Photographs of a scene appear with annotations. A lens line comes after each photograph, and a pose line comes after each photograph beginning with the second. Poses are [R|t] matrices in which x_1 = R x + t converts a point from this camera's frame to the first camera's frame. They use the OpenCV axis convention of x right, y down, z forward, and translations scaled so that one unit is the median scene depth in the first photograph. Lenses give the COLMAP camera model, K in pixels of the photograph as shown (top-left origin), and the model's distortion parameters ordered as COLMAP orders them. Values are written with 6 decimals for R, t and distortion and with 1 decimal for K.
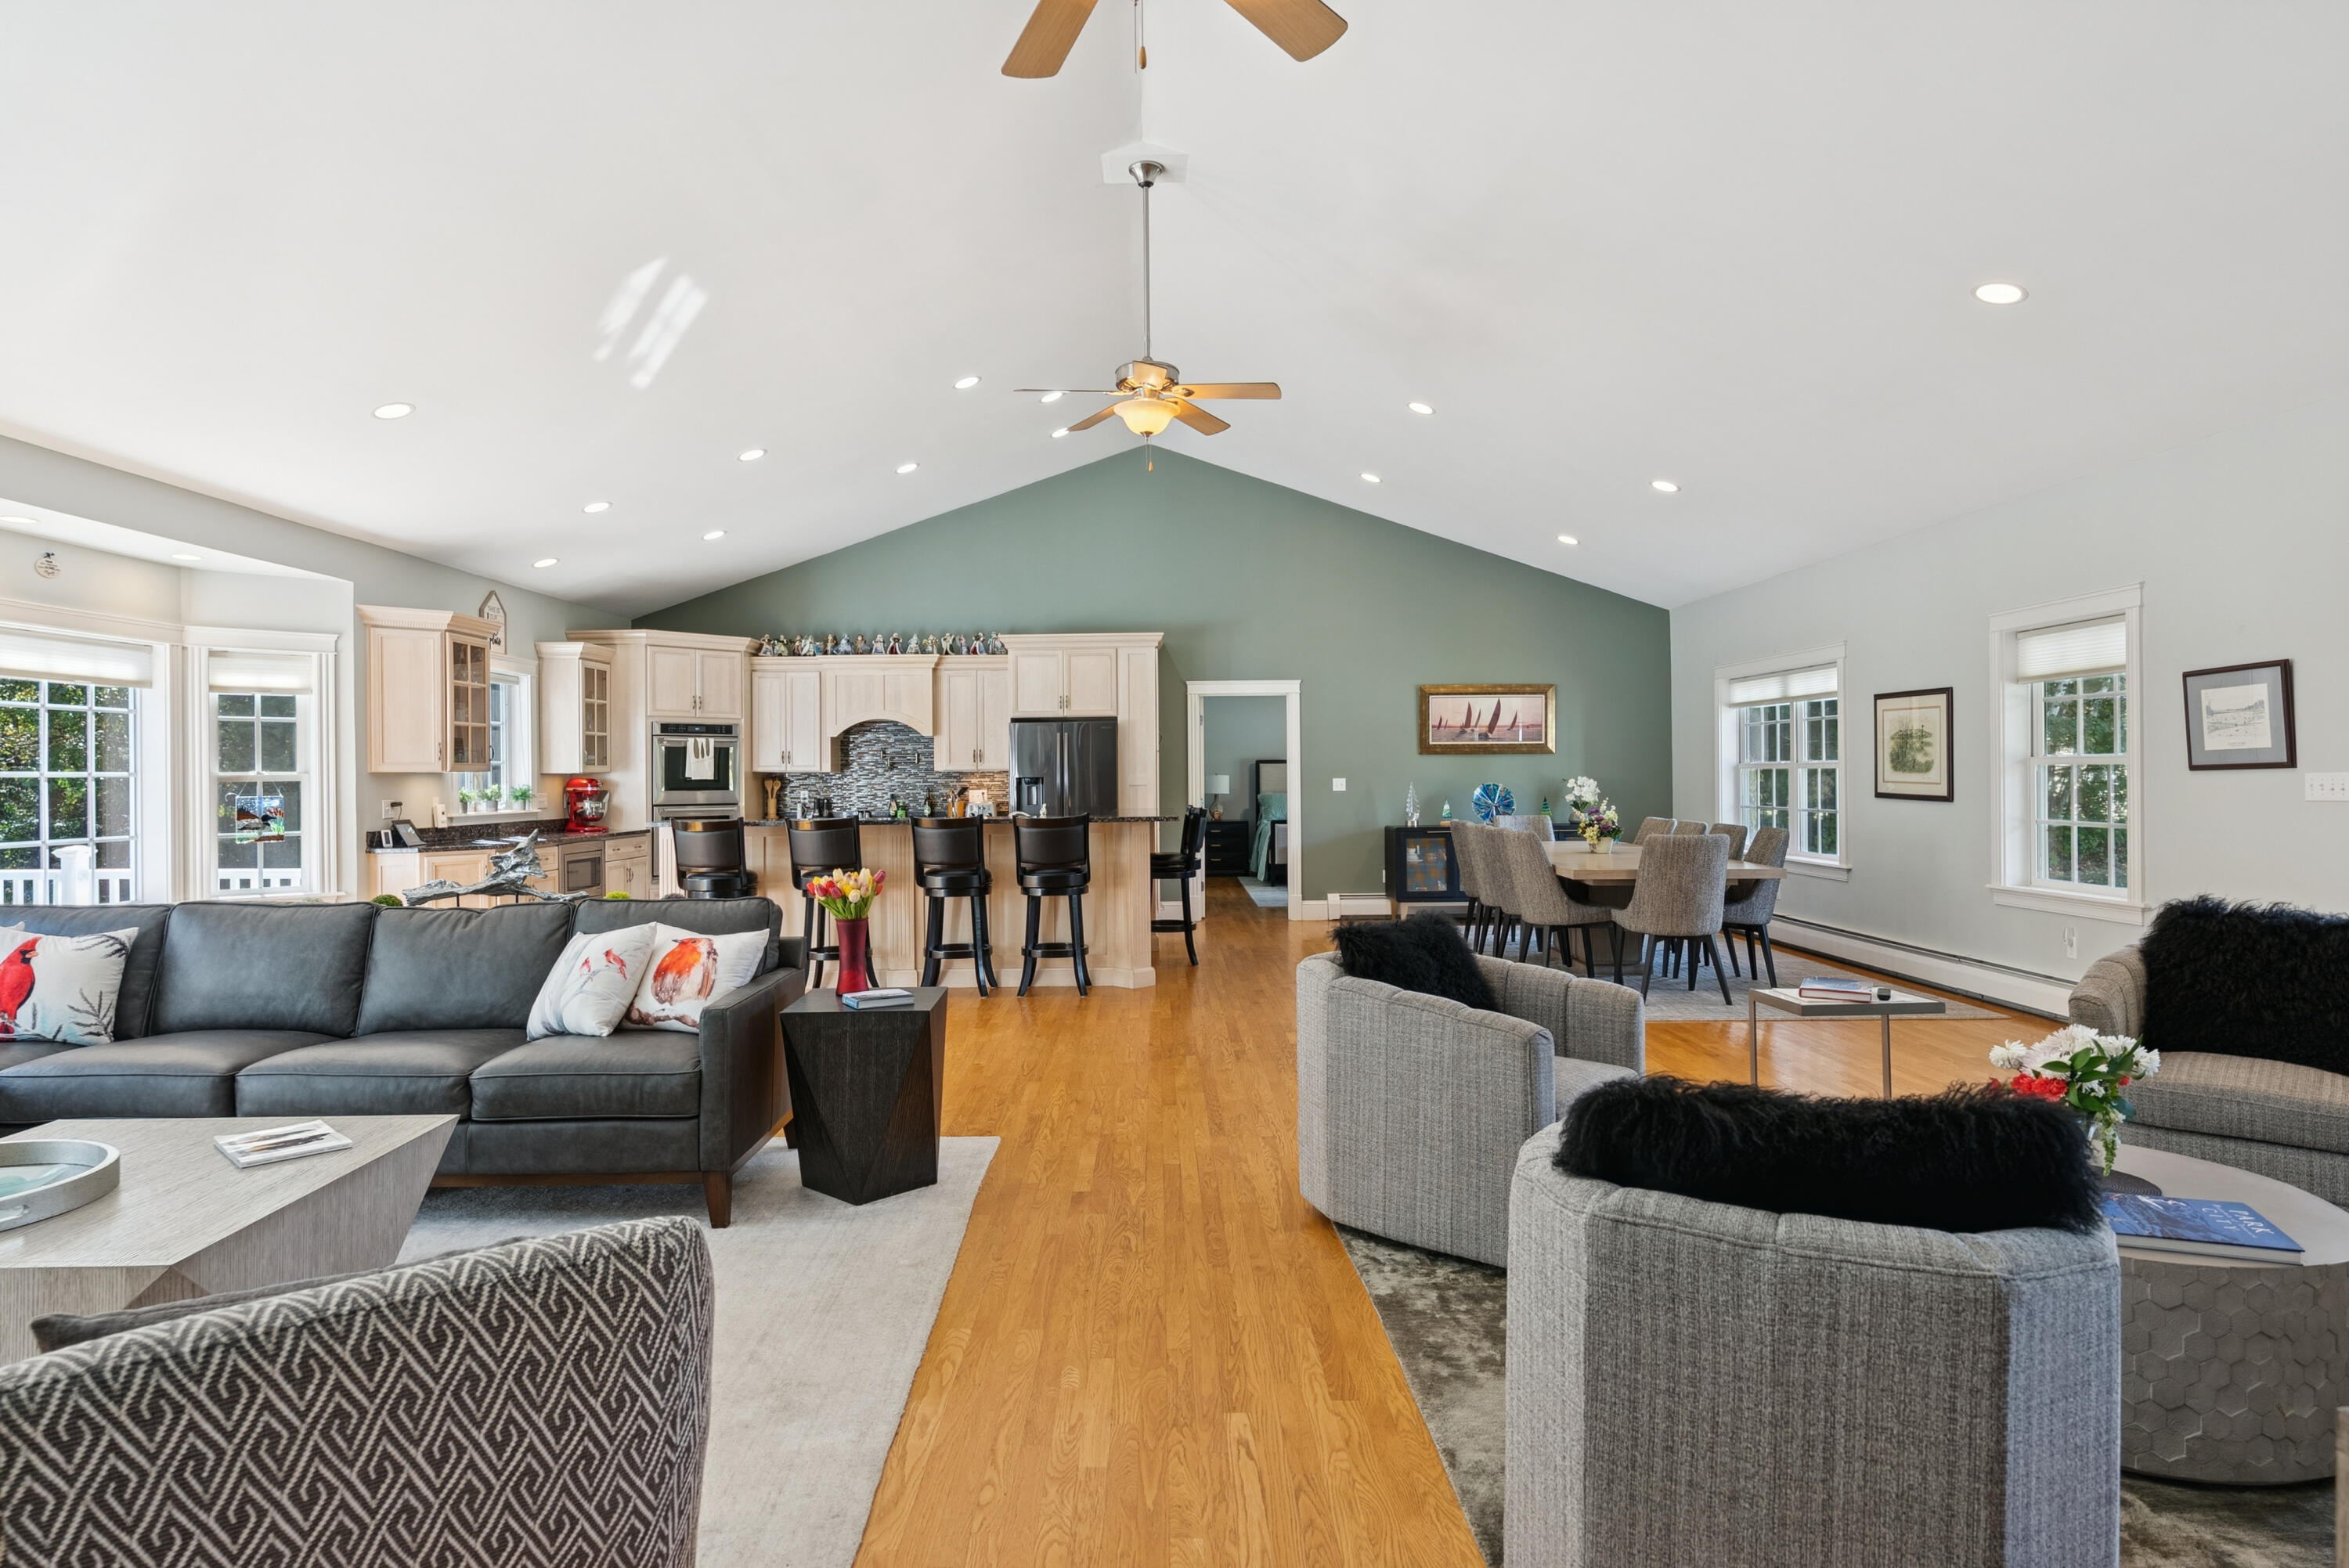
lens RADIAL K [[1302.2, 0, 1165.9], [0, 1302.2, 778.7], [0, 0, 1]] dist [-0.006079, 0.000518]
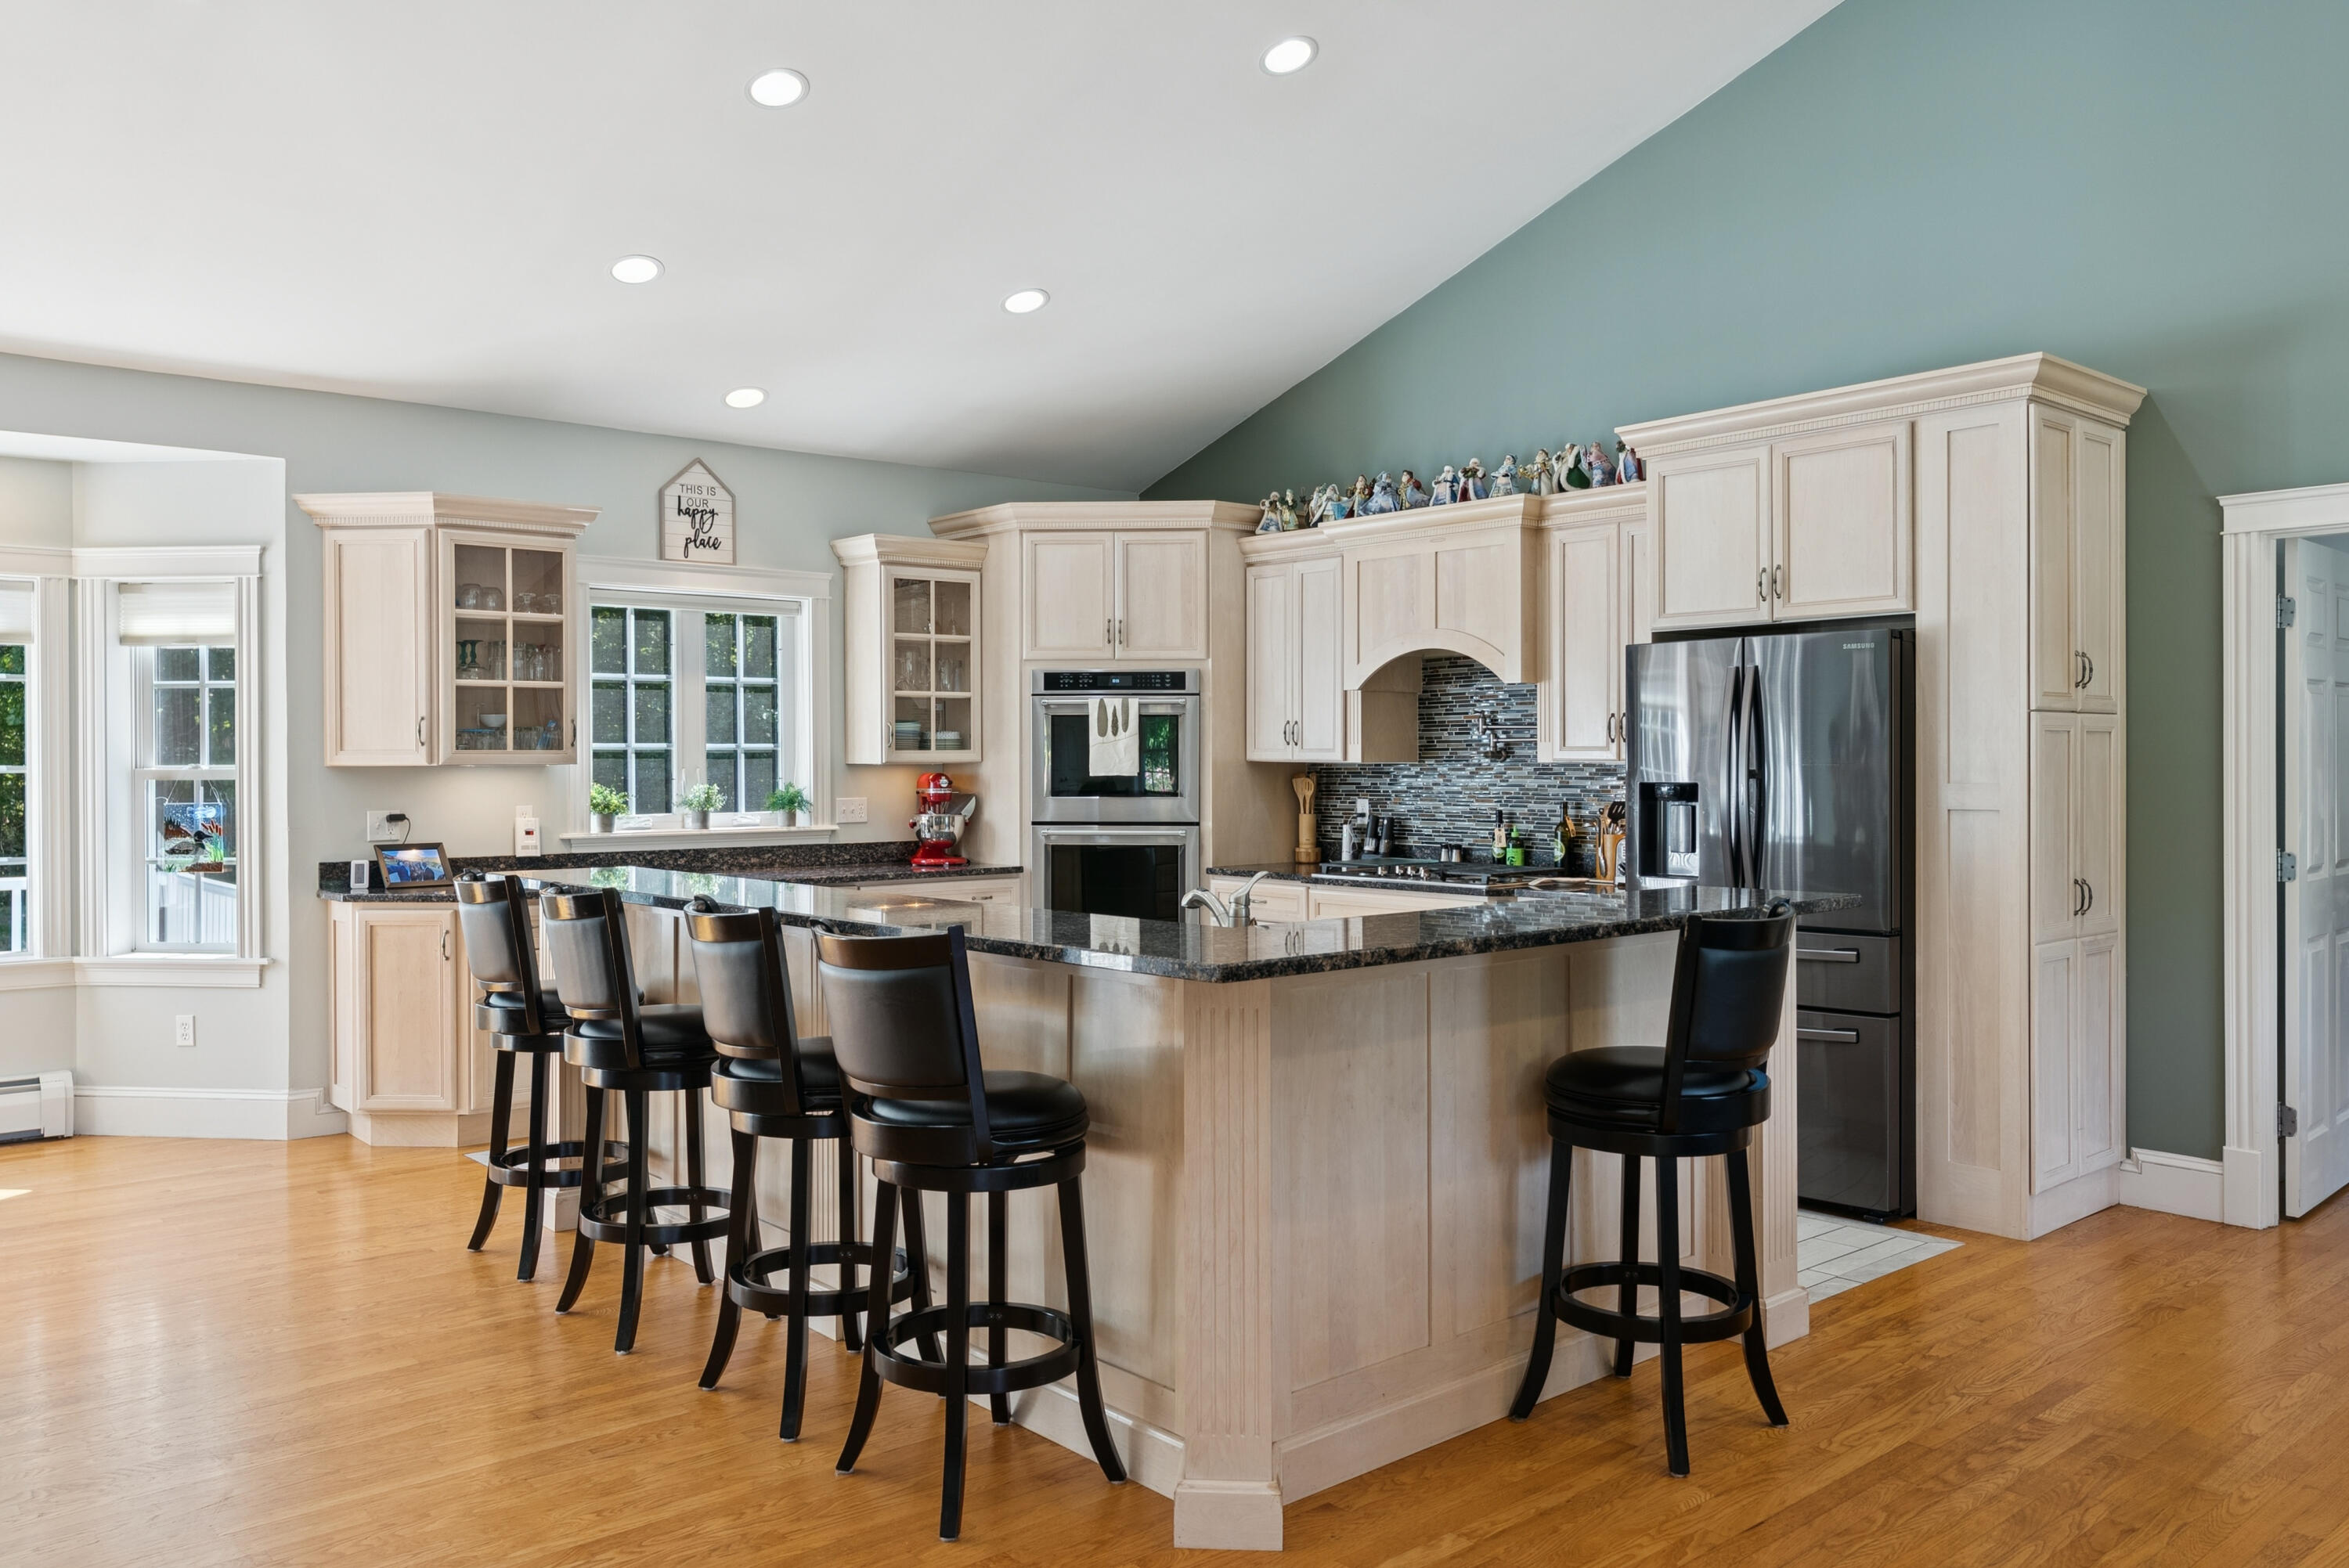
lens RADIAL K [[1739.5, 0, 1166.5], [0, 1739.5, 766.8], [0, 0, 1]] dist [0.000490, 0.001892]
pose [[0.649508, 0.009964, -0.760290, 0.234723], [-0.003353, 0.999942, 0.010240, -0.012482], [0.760348, -0.004101, 0.649503, 0.665579]]
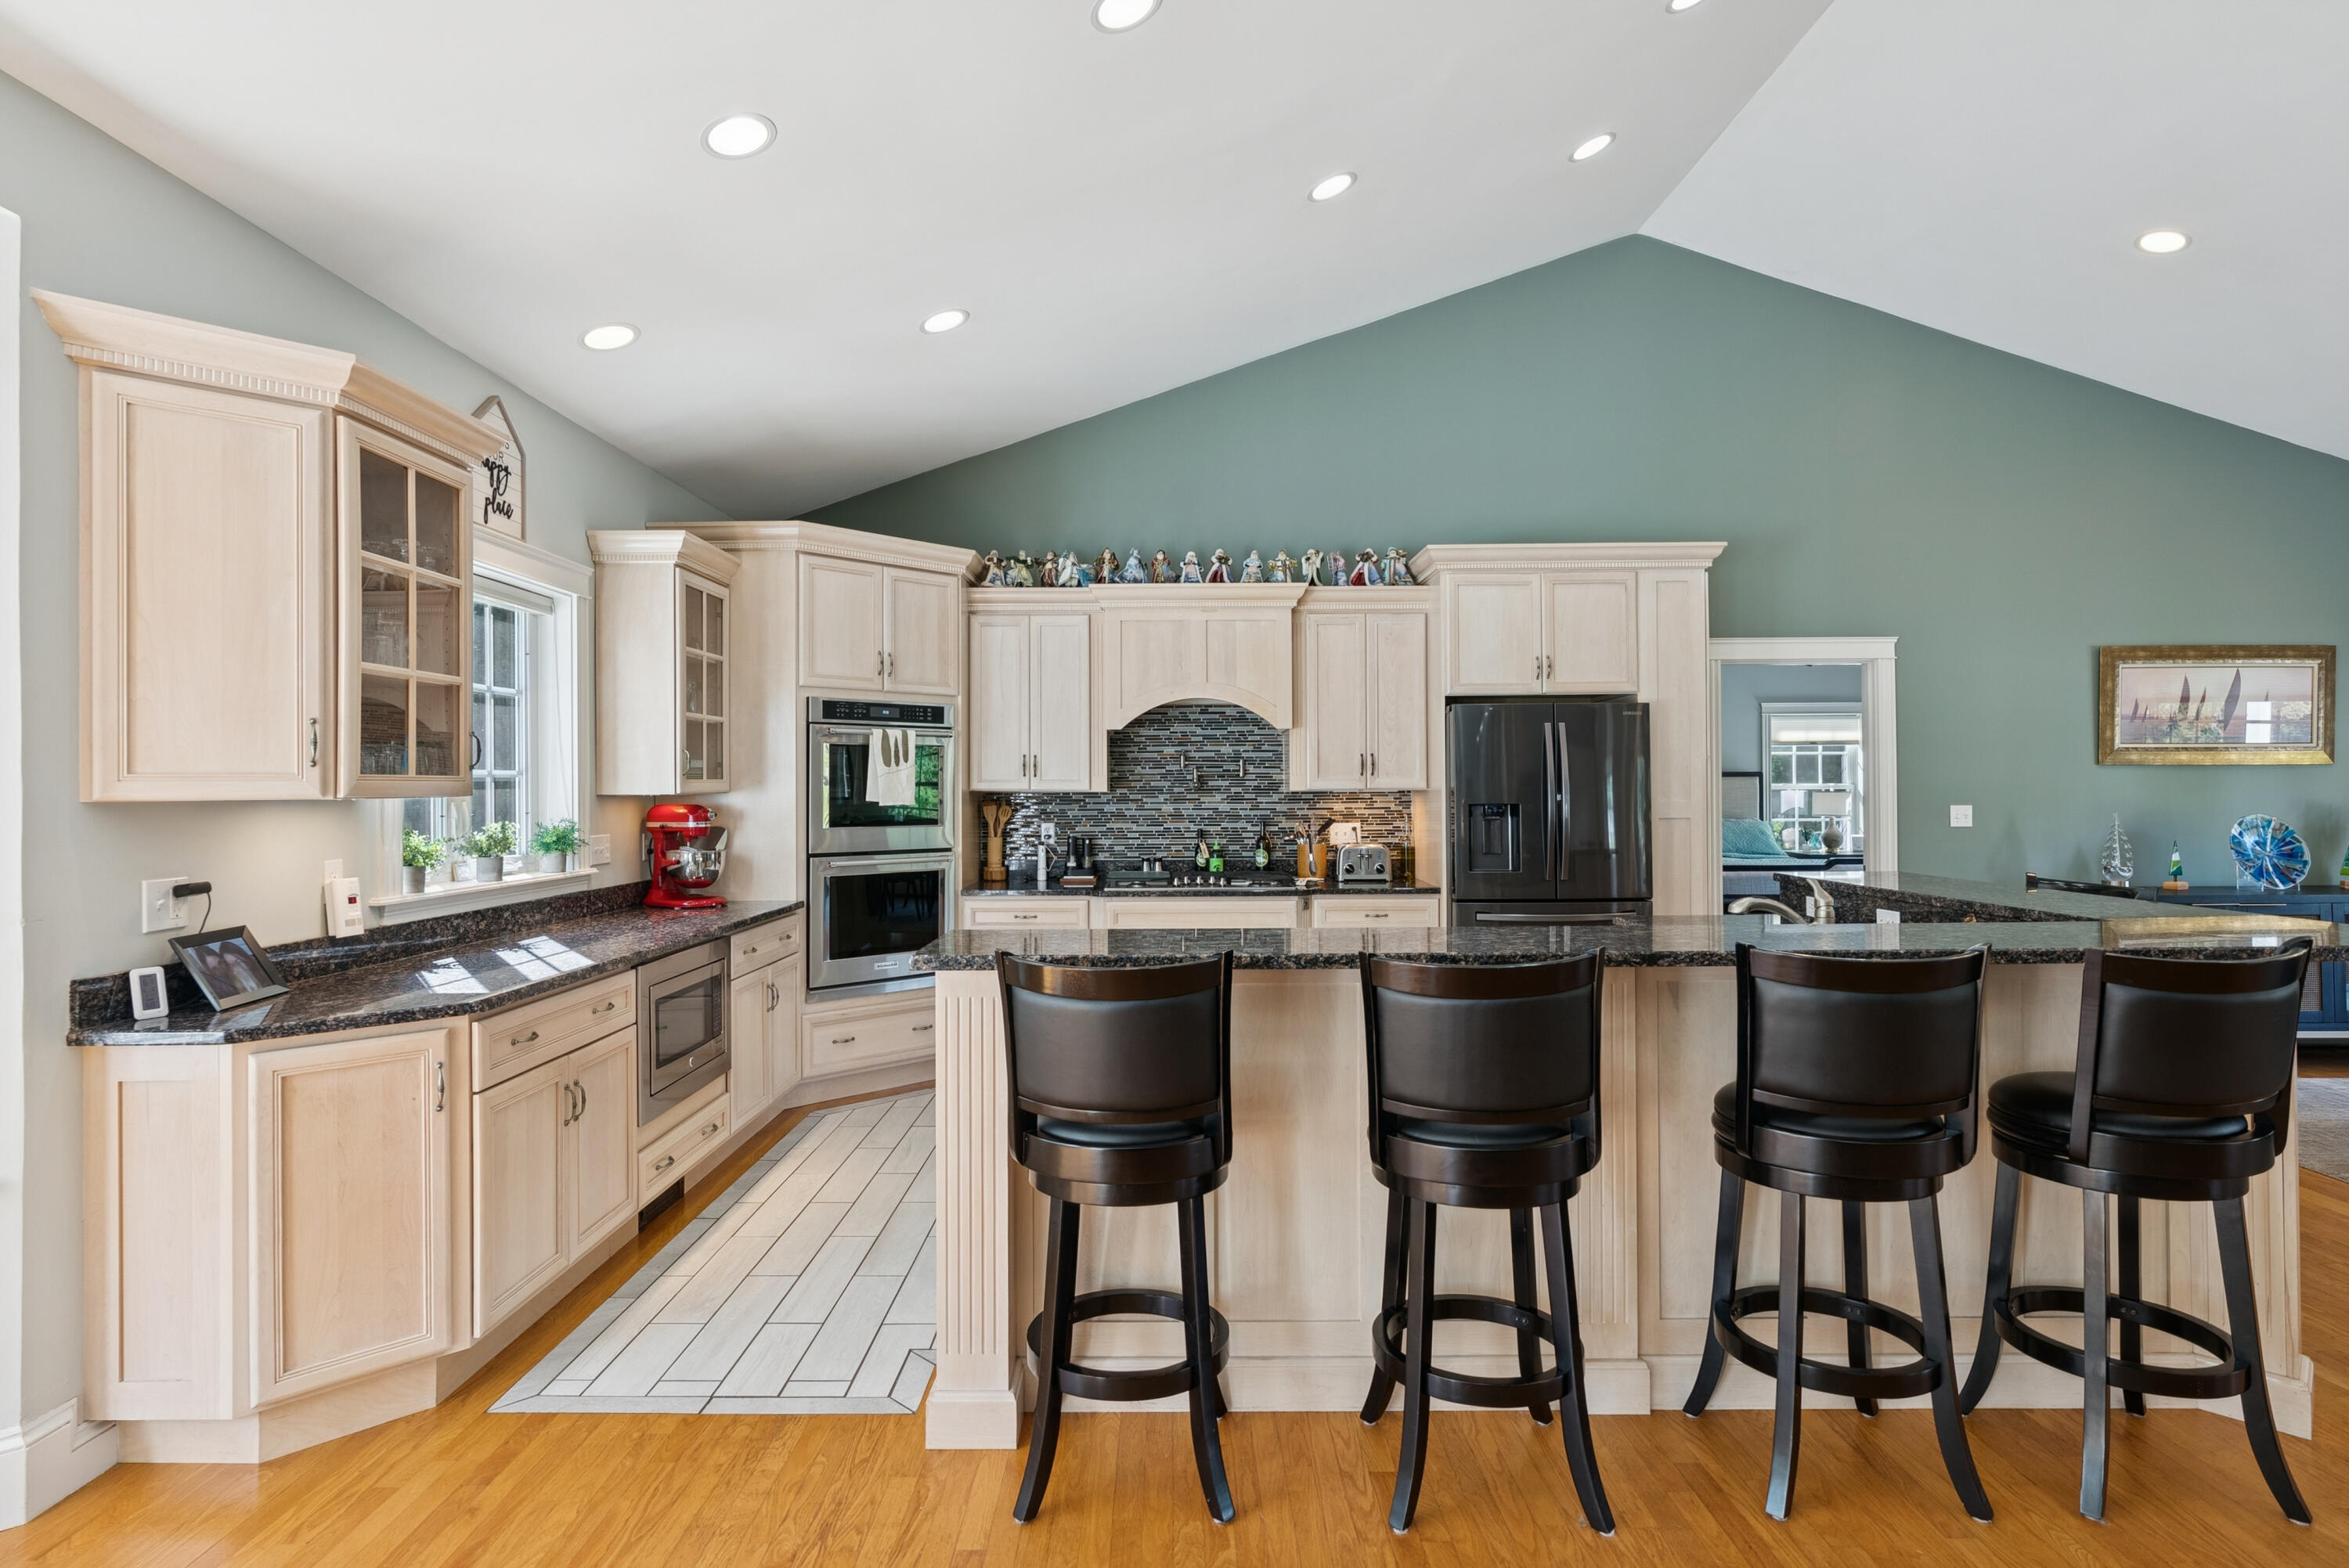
lens RADIAL K [[1202.1, 0, 1161.0], [0, 1202.1, 781.6], [0, 0, 1]] dist [-0.000832, 0.000450]
pose [[0.999930, 0.004165, -0.011114, -0.288011], [-0.004227, 0.999976, -0.005555, -0.008417], [0.011091, 0.005602, 0.999923, 0.601214]]
